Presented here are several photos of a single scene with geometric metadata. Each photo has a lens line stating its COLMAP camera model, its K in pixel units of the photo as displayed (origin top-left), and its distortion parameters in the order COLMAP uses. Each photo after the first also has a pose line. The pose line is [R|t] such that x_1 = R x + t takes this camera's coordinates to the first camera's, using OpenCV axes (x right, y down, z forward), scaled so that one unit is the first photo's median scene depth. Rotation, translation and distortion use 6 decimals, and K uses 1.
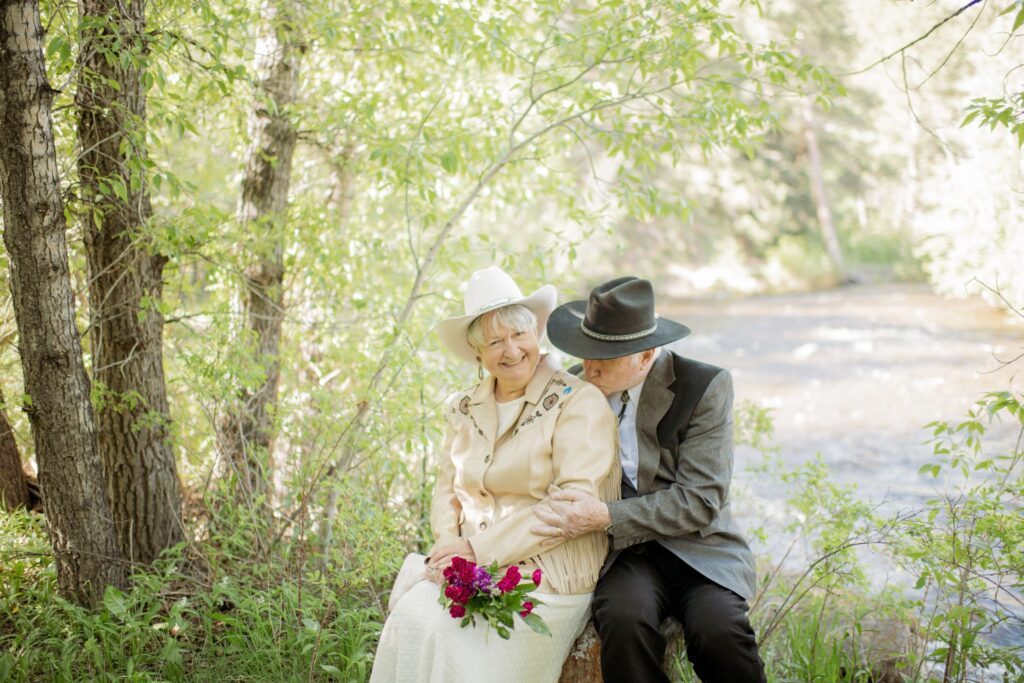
lens RADIAL K [[1034.4, 0, 525.5], [0, 1034.4, 344.0], [0, 0, 1]] dist [-0.034618, -0.006199]
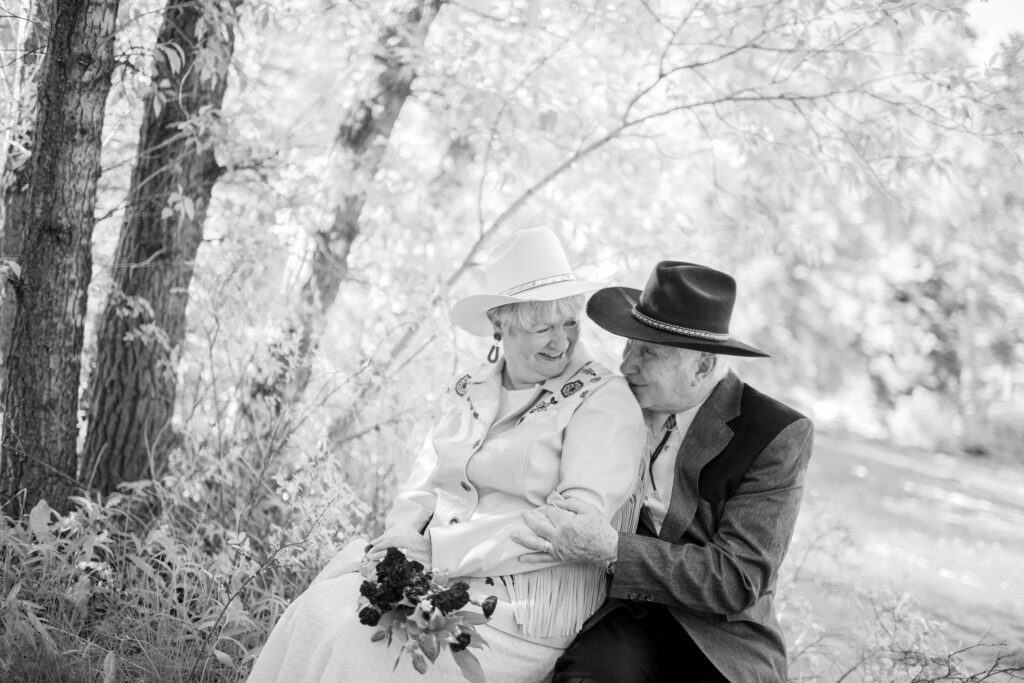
lens RADIAL K [[1034.4, 0, 525.5], [0, 1034.4, 344.0], [0, 0, 1]] dist [-0.034618, -0.006199]
pose [[0.962349, 0.243151, -0.121502, 0.057271], [-0.251584, 0.966006, -0.059479, 0.056785], [0.102909, 0.087807, 0.990808, 0.172503]]
